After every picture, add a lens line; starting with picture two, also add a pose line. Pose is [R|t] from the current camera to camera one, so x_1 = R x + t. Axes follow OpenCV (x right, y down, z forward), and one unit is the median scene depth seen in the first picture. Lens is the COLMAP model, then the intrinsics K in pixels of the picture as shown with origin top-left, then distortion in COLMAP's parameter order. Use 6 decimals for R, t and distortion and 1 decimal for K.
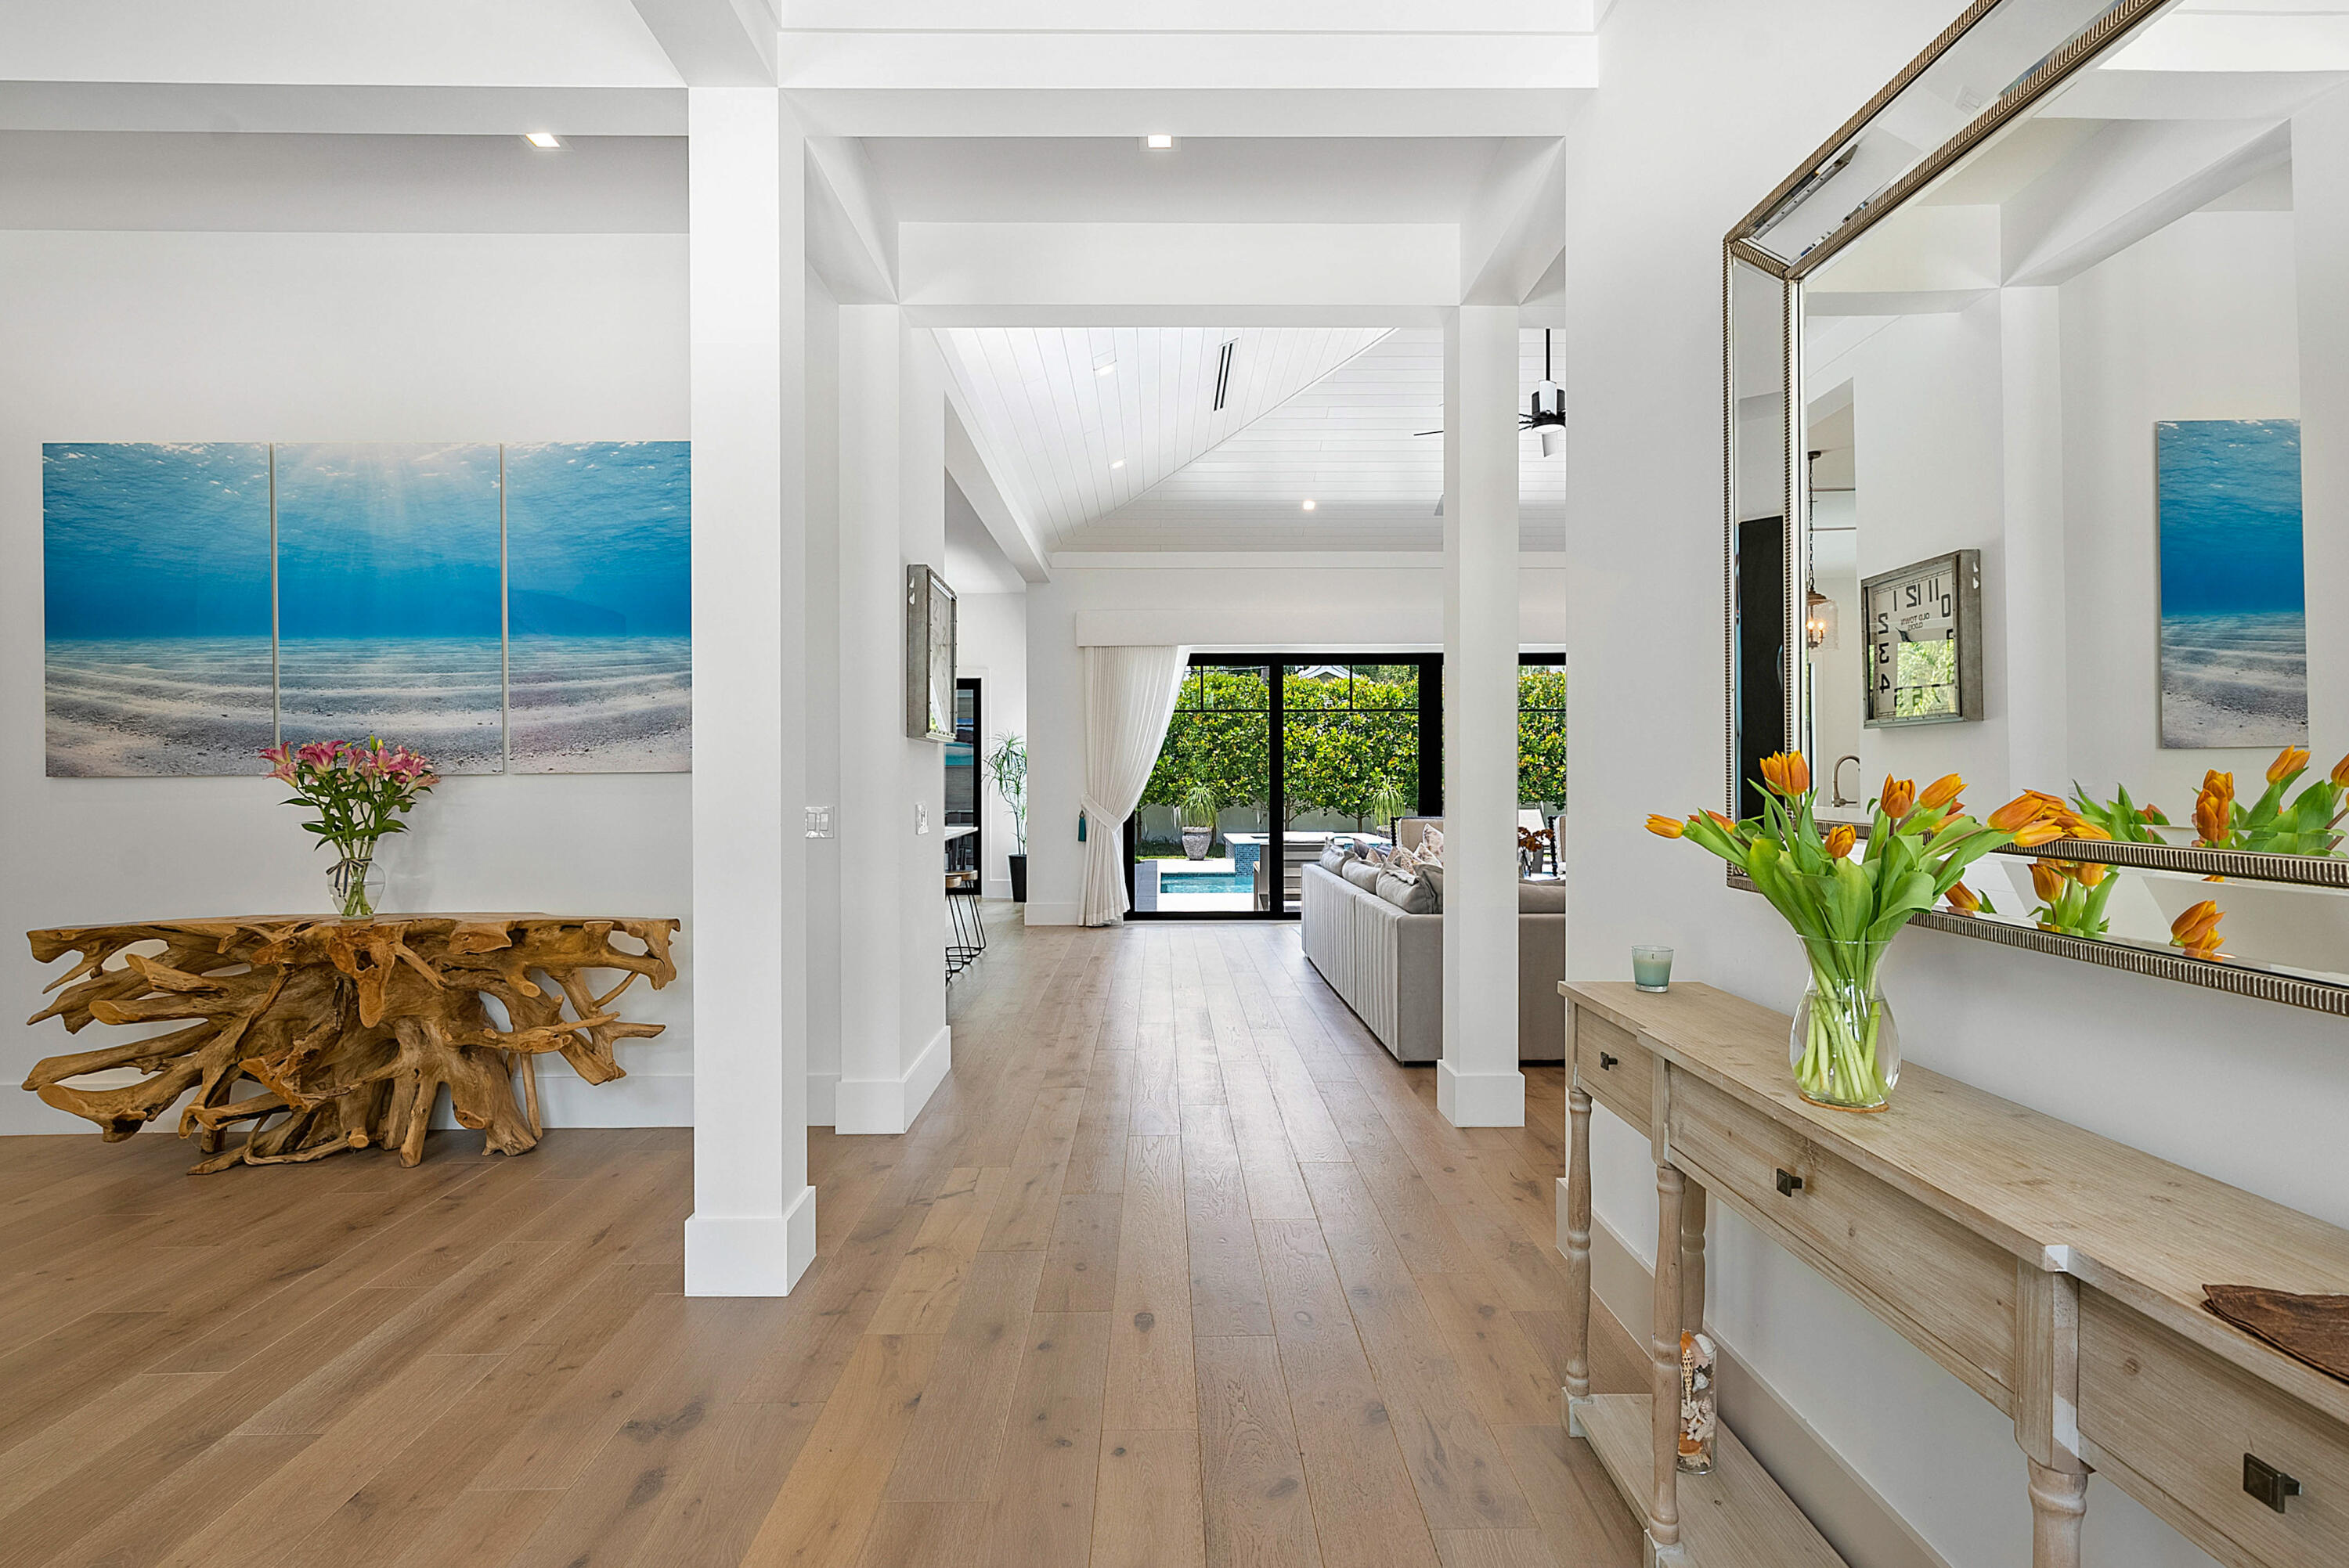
lens RADIAL K [[1170.3, 0, 1181.9], [0, 1170.3, 771.7], [0, 0, 1]] dist [-0.024336, -0.000373]
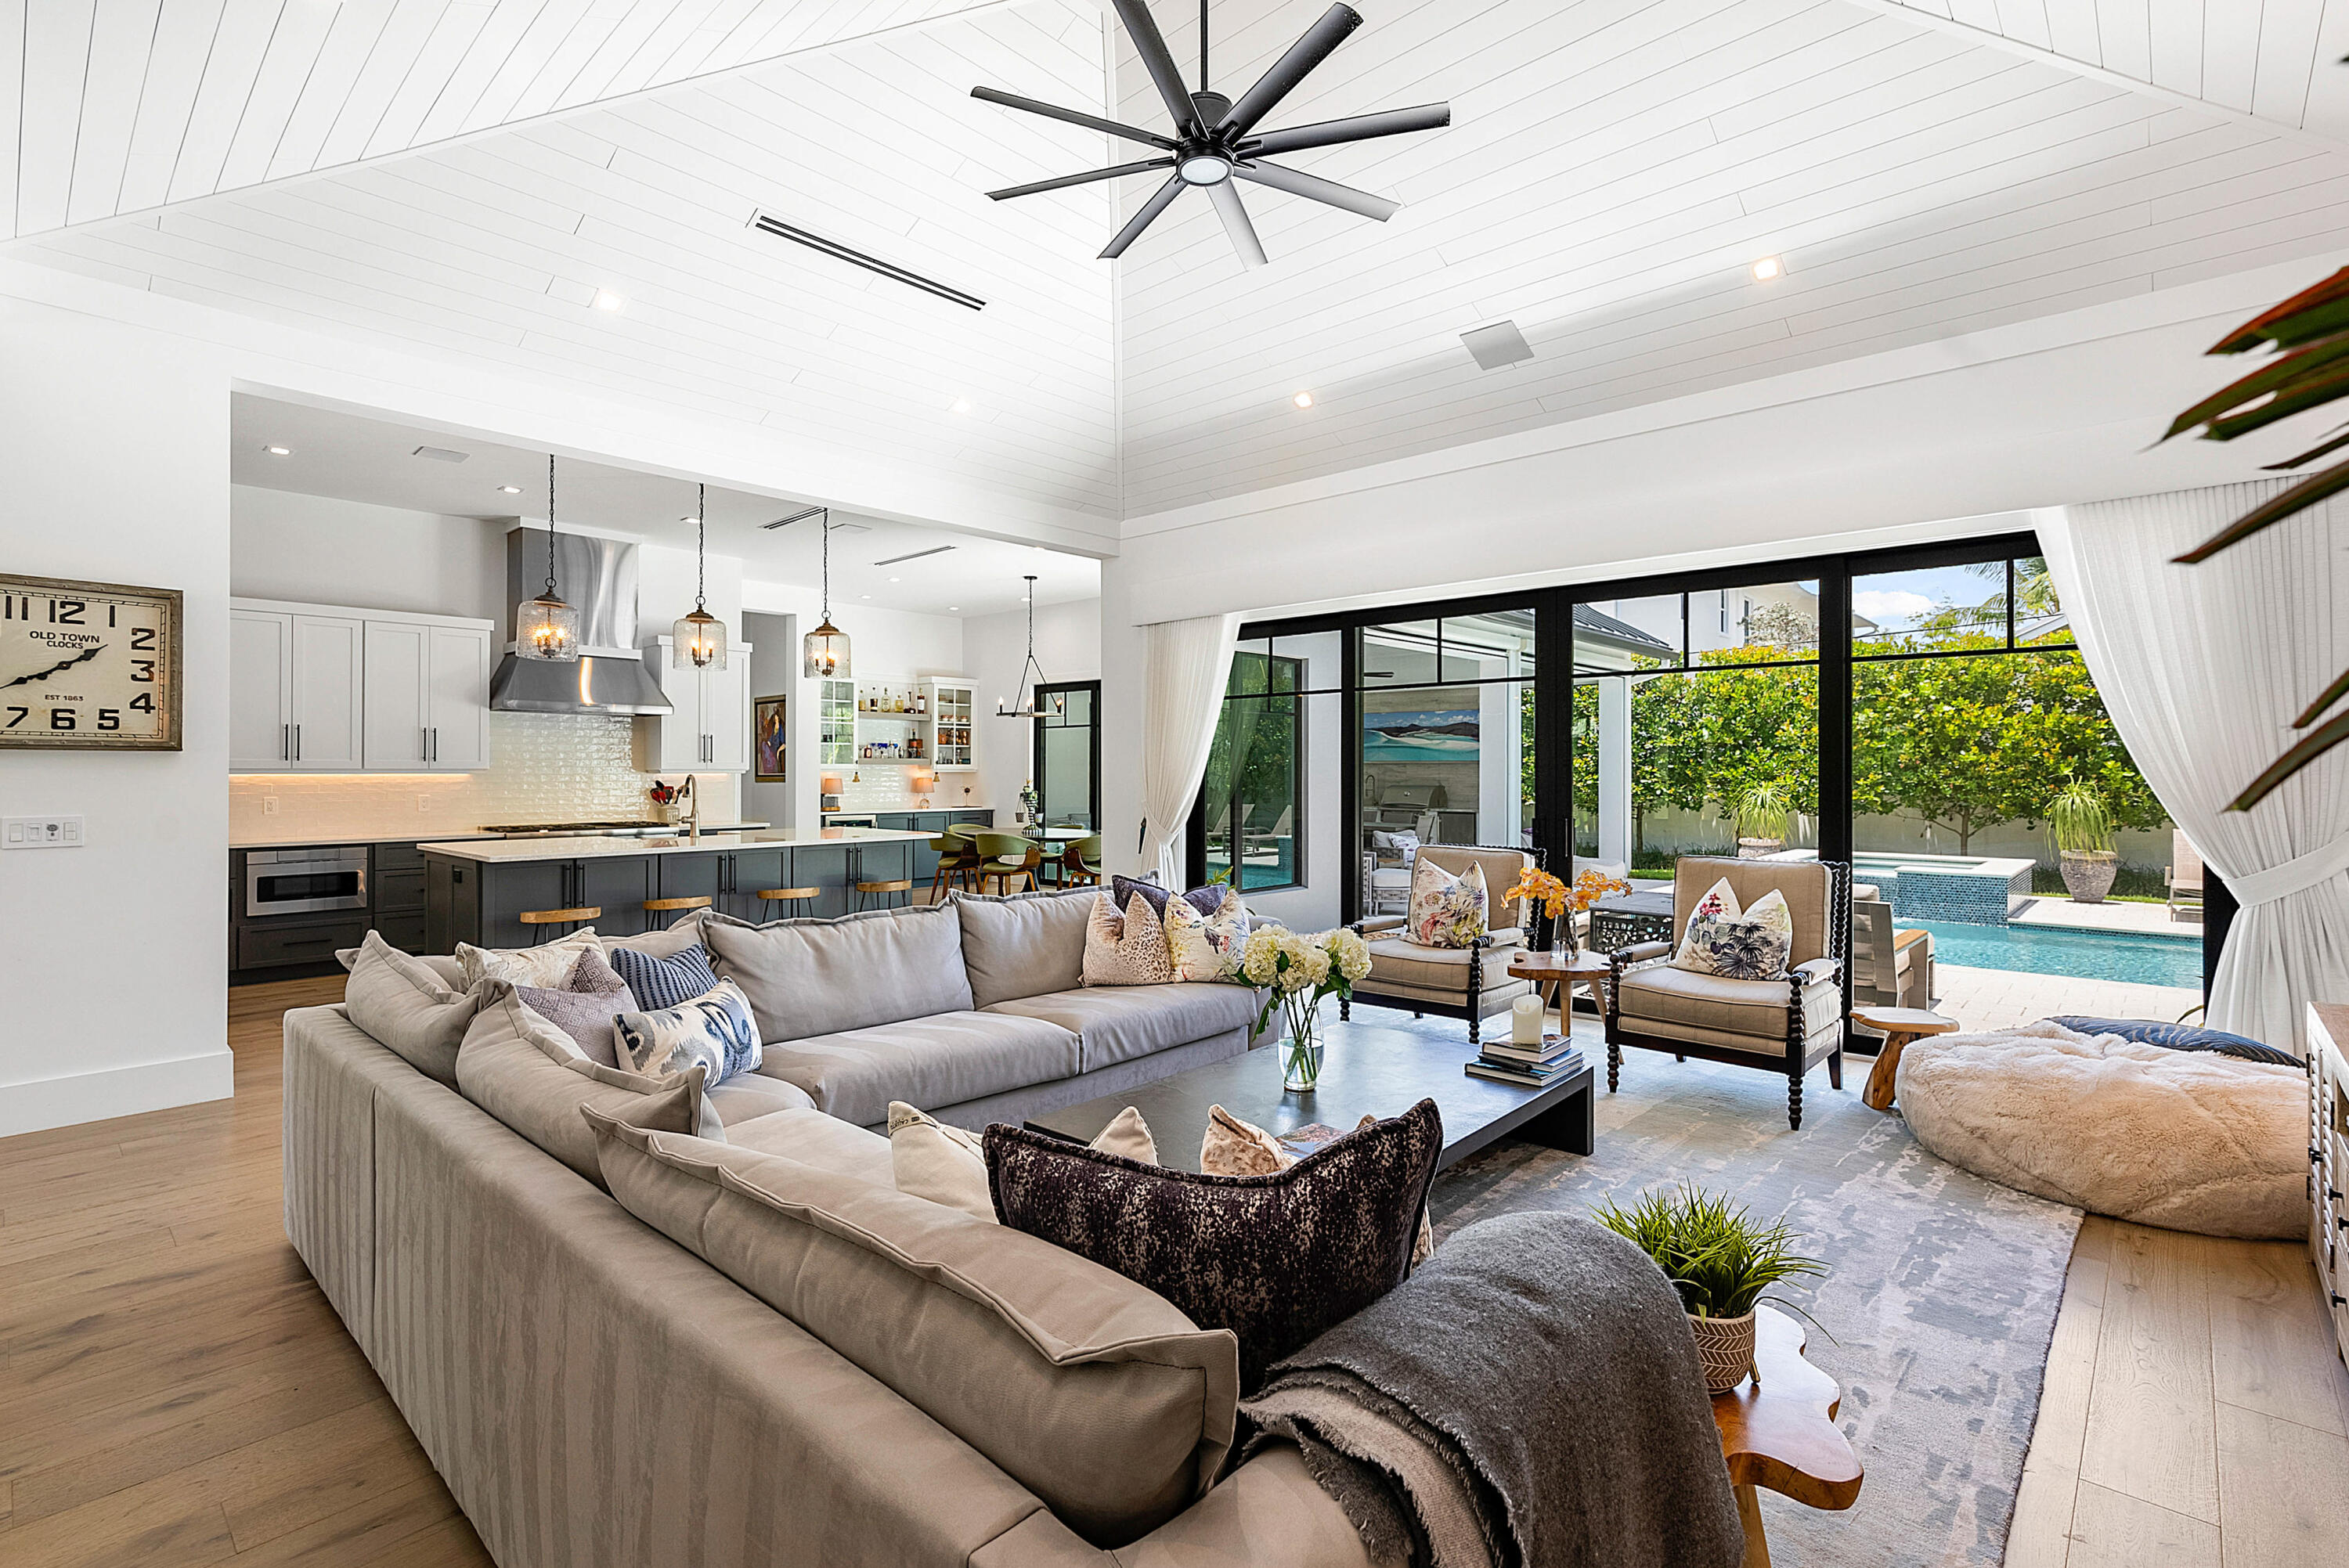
lens RADIAL K [[1091.8, 0, 1190.0], [0, 1091.8, 761.8], [0, 0, 1]] dist [0.002241, -0.000636]
pose [[0.729096, -0.002590, -0.684407, 0.251733], [0.000870, 0.999996, -0.002857, -0.002696], [0.684411, 0.001487, 0.729095, 0.227674]]
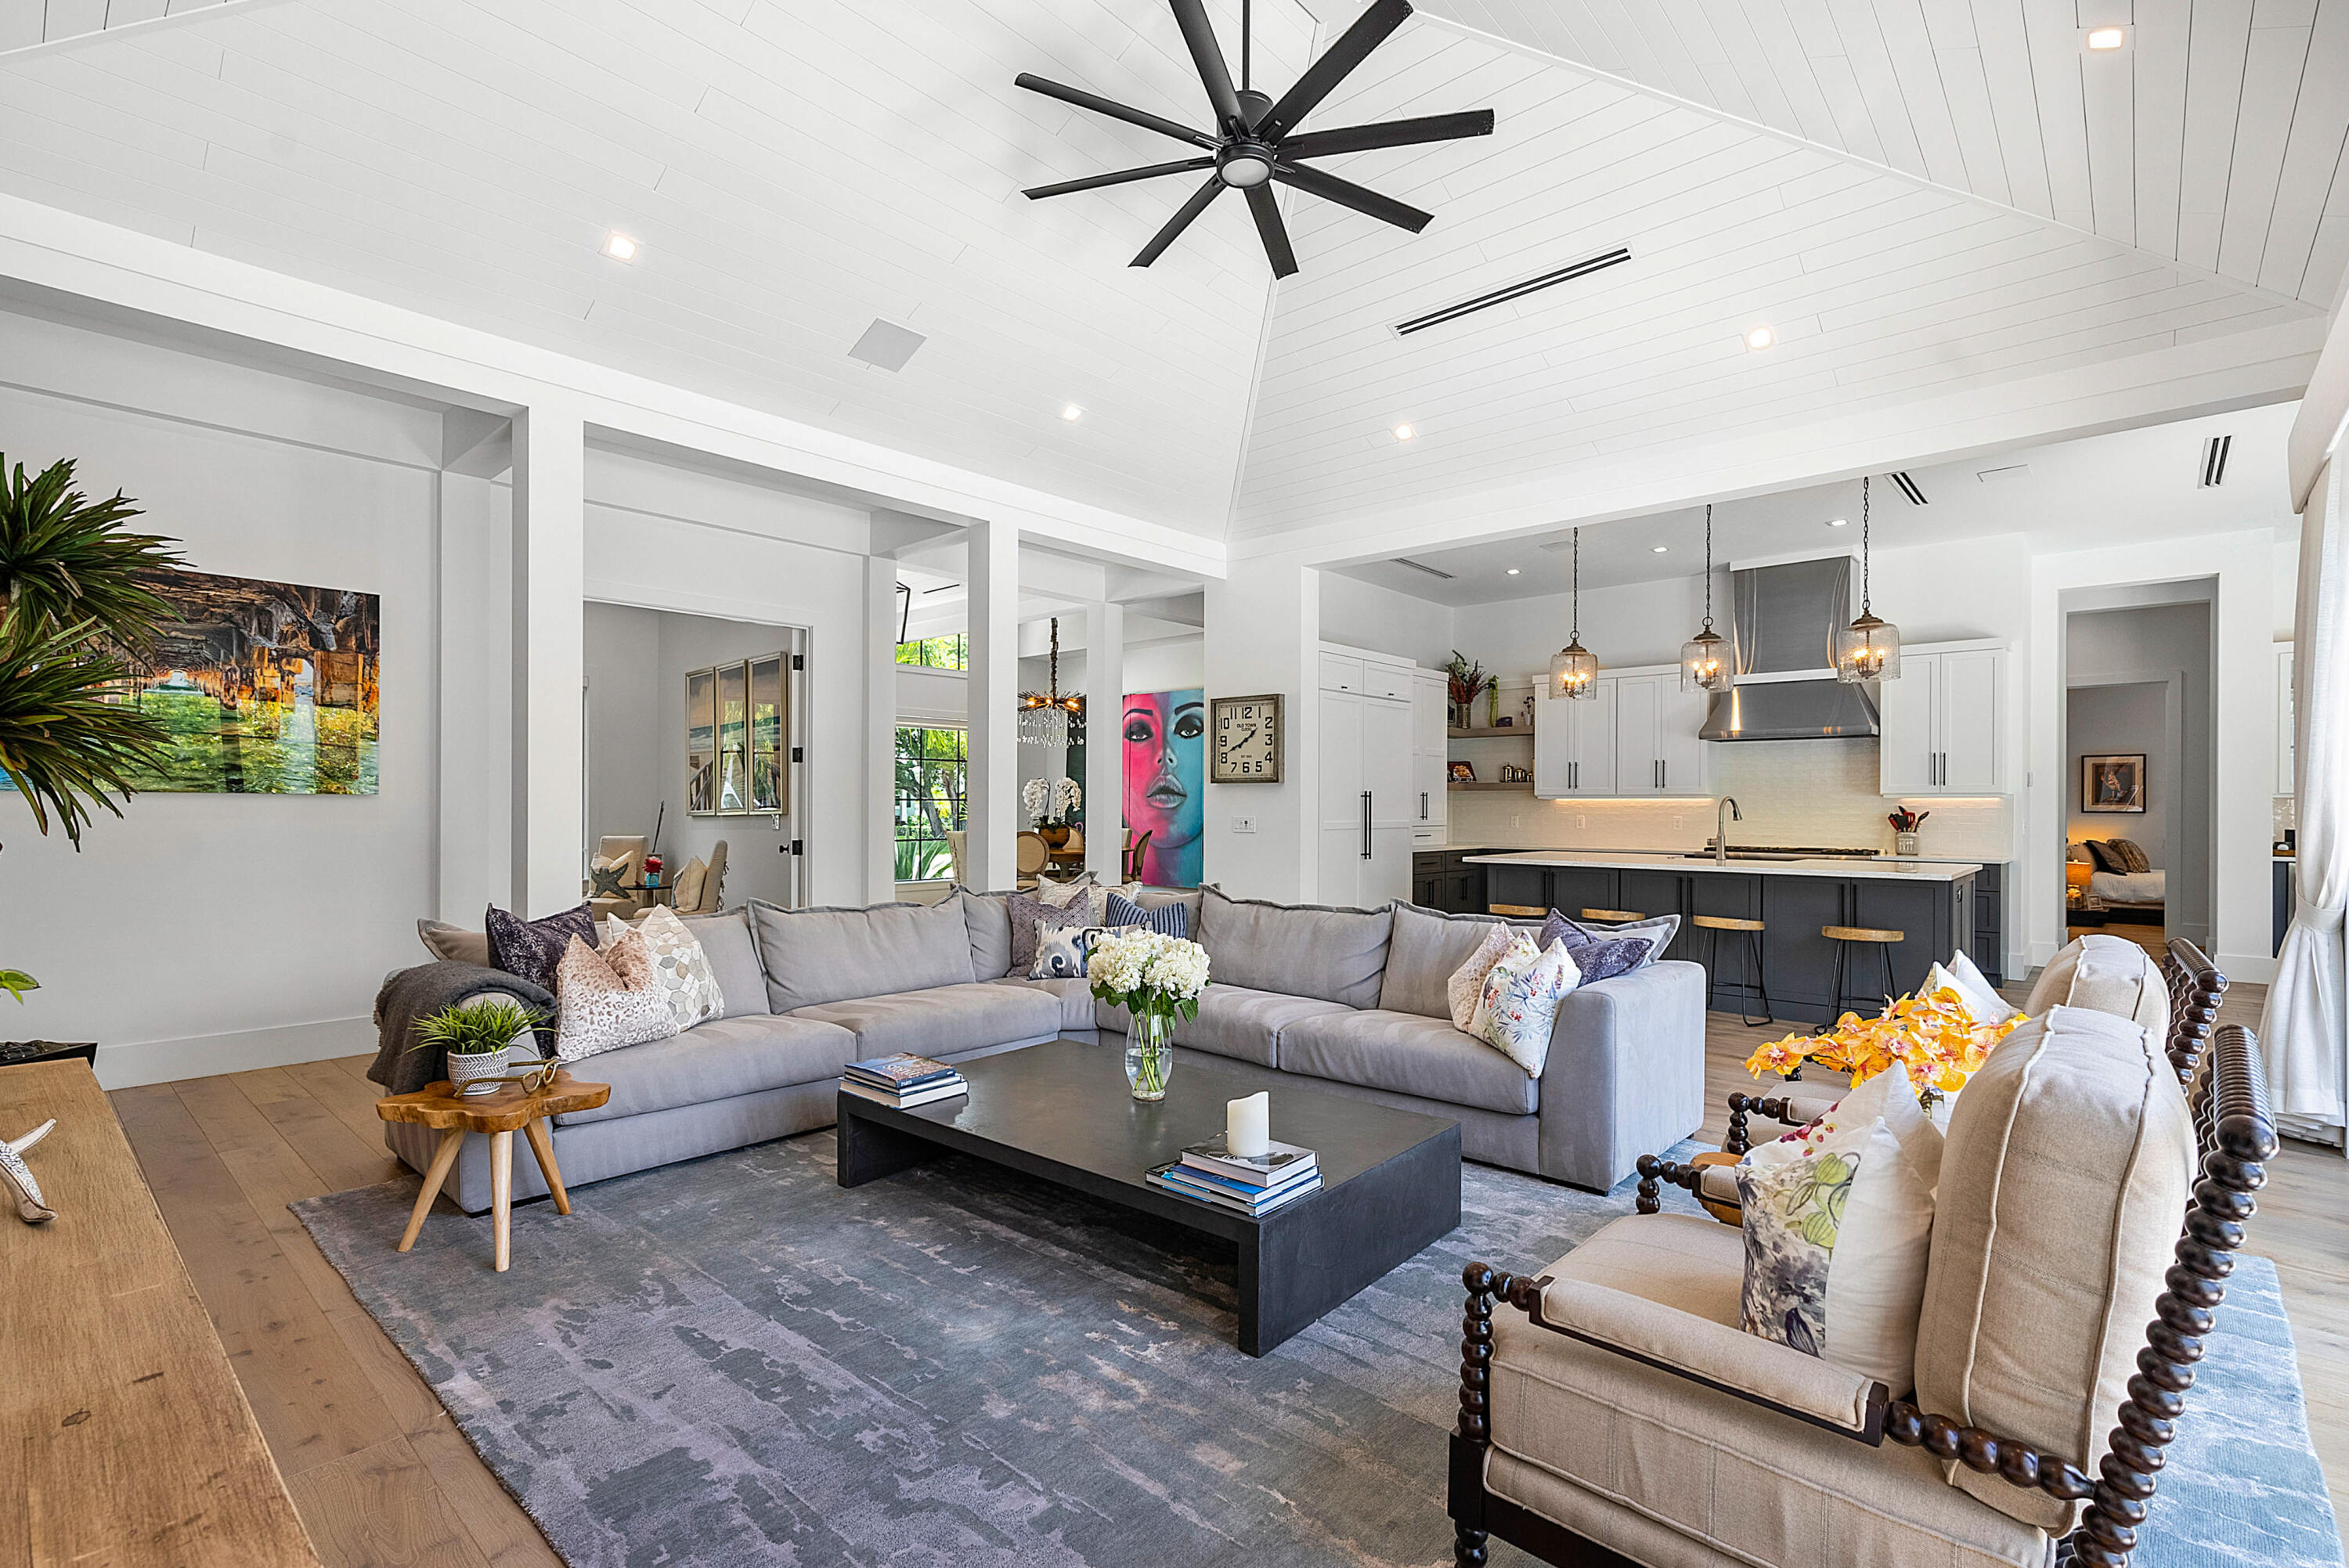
lens RADIAL K [[1091.8, 0, 1181.2], [0, 1091.8, 804.8], [0, 0, 1]] dist [0.002241, -0.000636]
pose [[-0.681136, 0.003049, -0.732151, 0.267256], [0.004005, 0.999992, 0.000438, 0.001738], [0.732146, -0.002634, -0.681143, 0.471082]]
